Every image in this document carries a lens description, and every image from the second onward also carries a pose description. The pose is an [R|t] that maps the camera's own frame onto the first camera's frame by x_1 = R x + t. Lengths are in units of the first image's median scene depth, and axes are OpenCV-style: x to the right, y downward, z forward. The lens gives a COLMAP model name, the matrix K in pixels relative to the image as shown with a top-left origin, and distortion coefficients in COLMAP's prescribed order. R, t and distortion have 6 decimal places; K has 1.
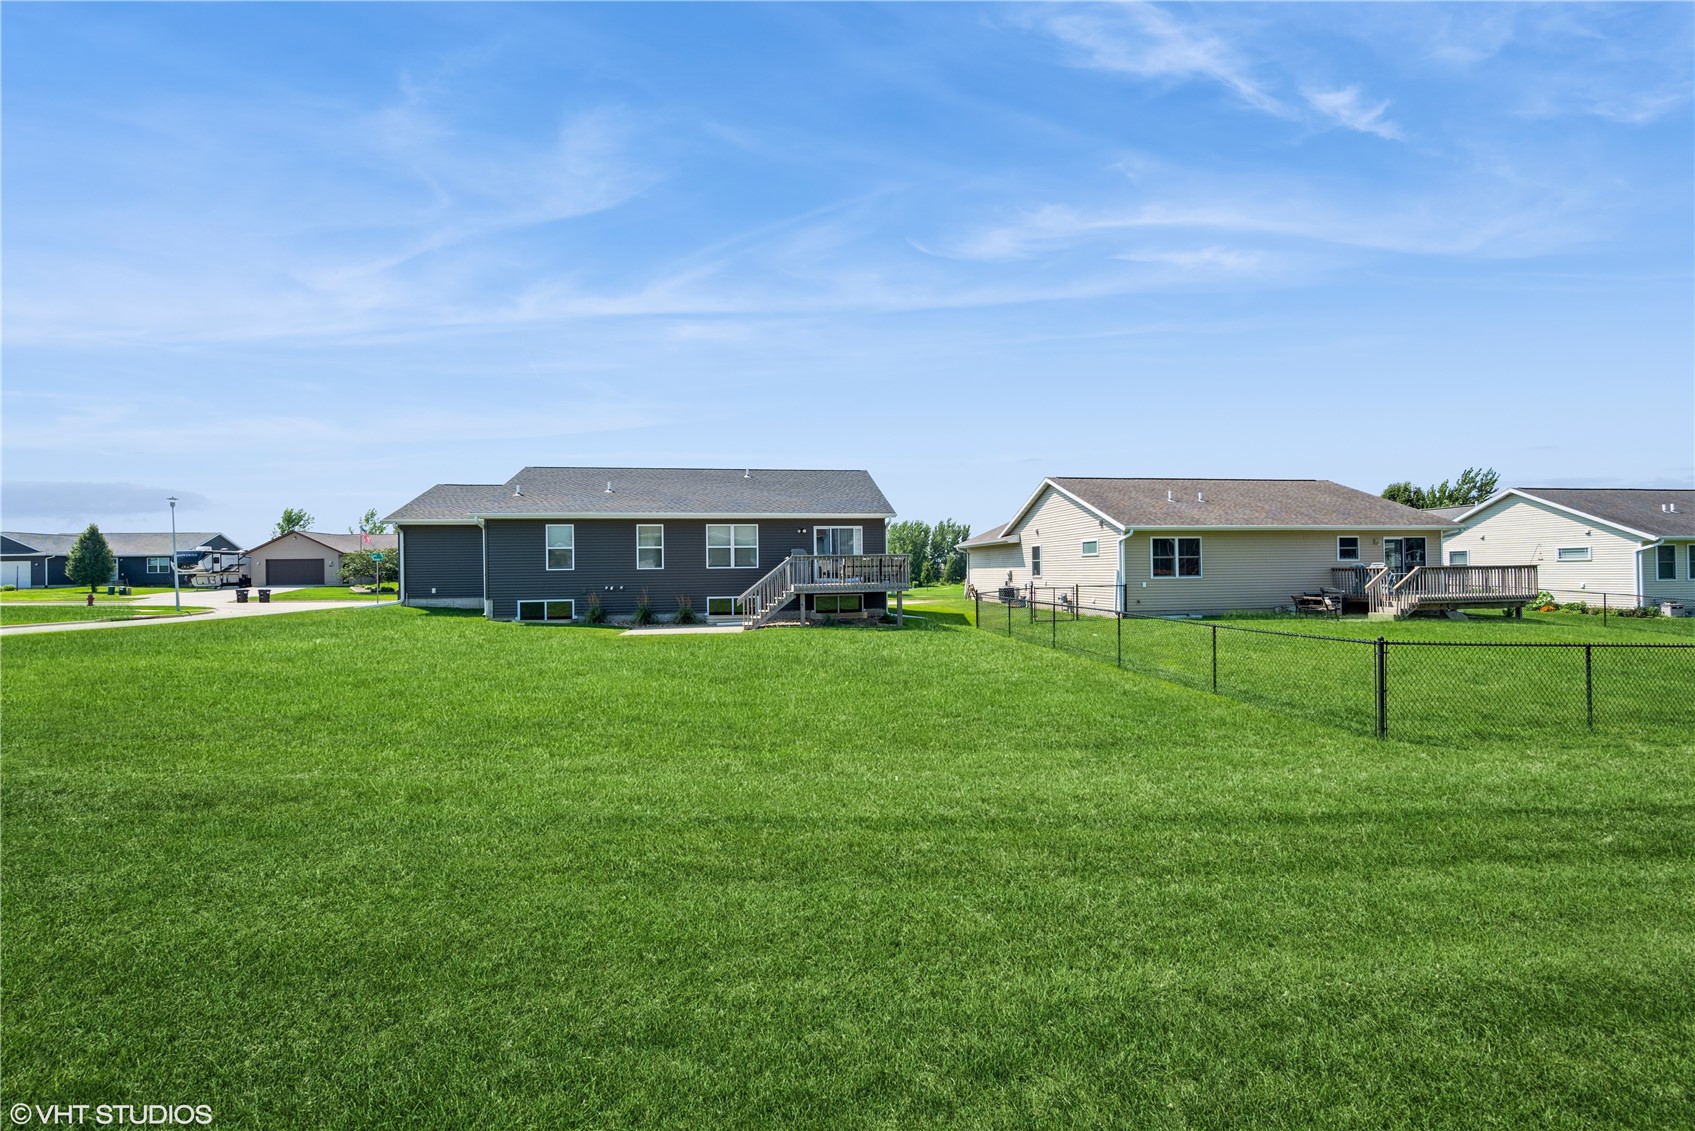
lens RADIAL K [[667.4, 0, 857.6], [0, 667.4, 565.4], [0, 0, 1]] dist [-0.000479, -0.000239]
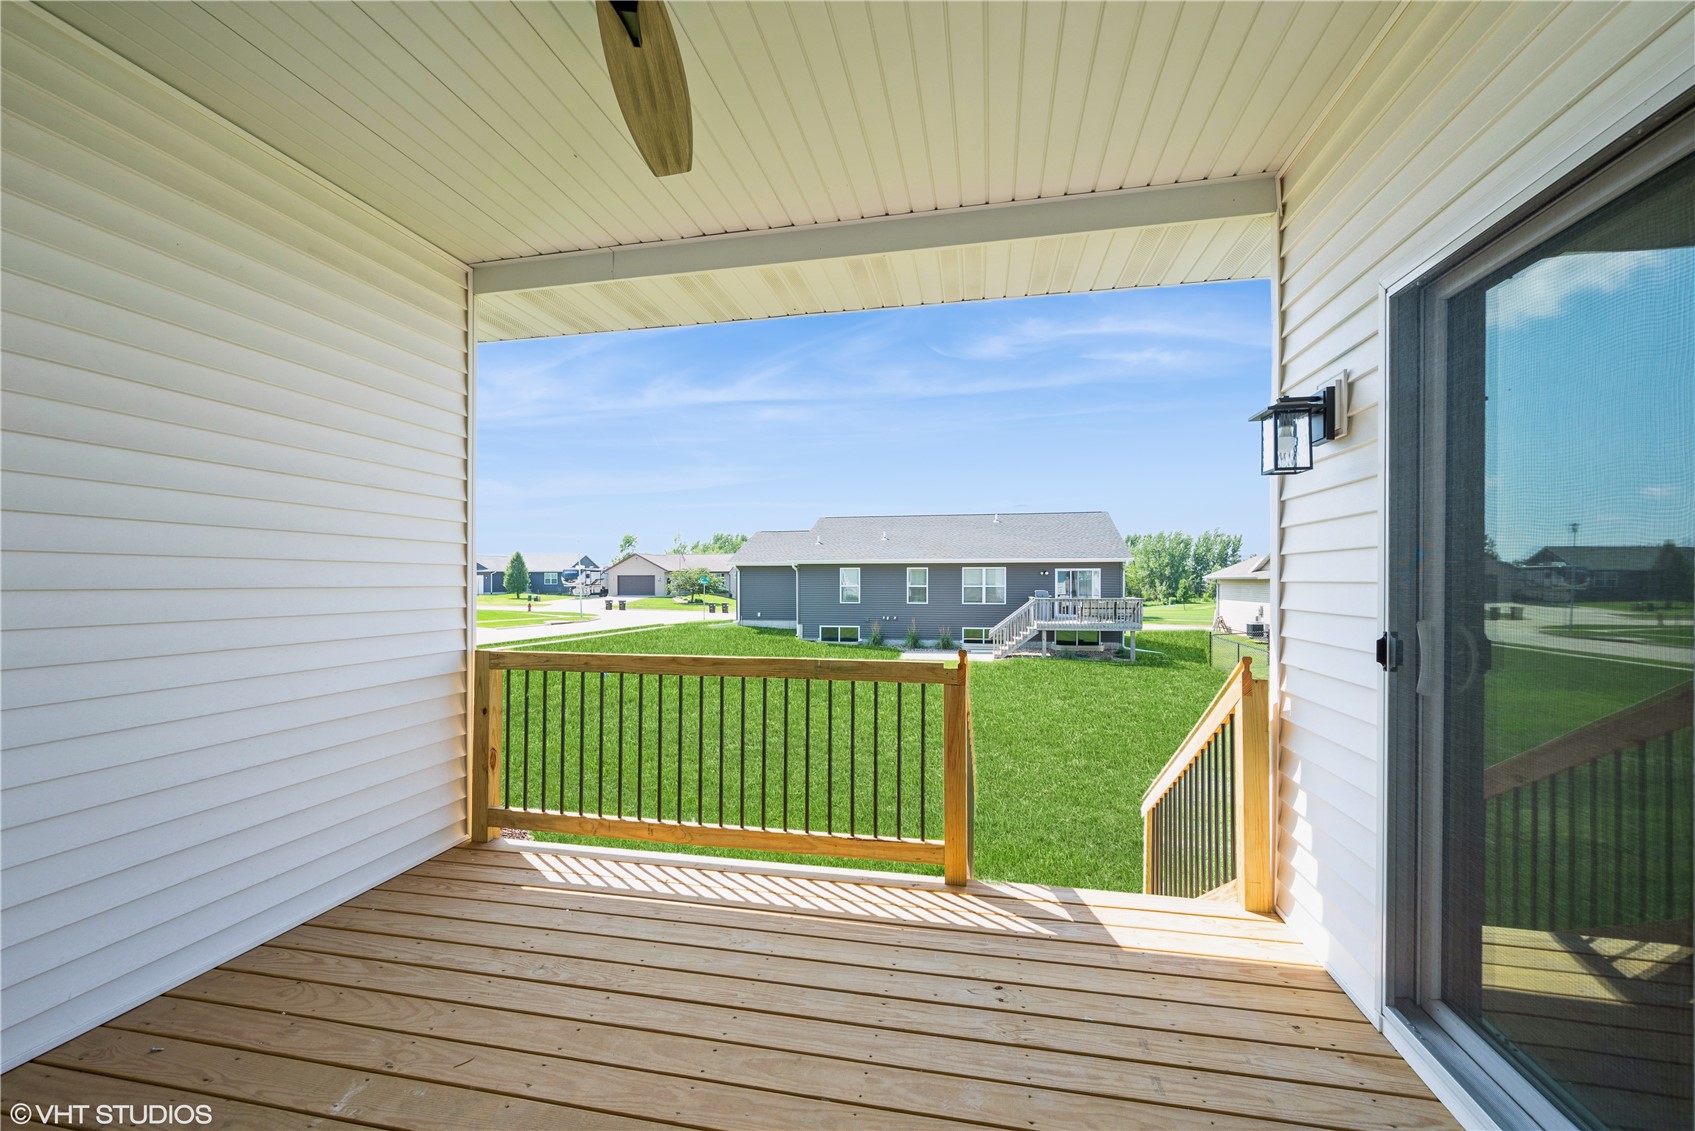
lens RADIAL K [[677.2, 0, 847.5], [0, 677.2, 565.5], [0, 0, 1]] dist [0.000232, 0.000198]
pose [[0.933696, 0.002953, -0.358055, 0.018720], [-0.007466, 0.999909, -0.011223, -0.048103], [0.357989, 0.013152, 0.933633, -0.217019]]
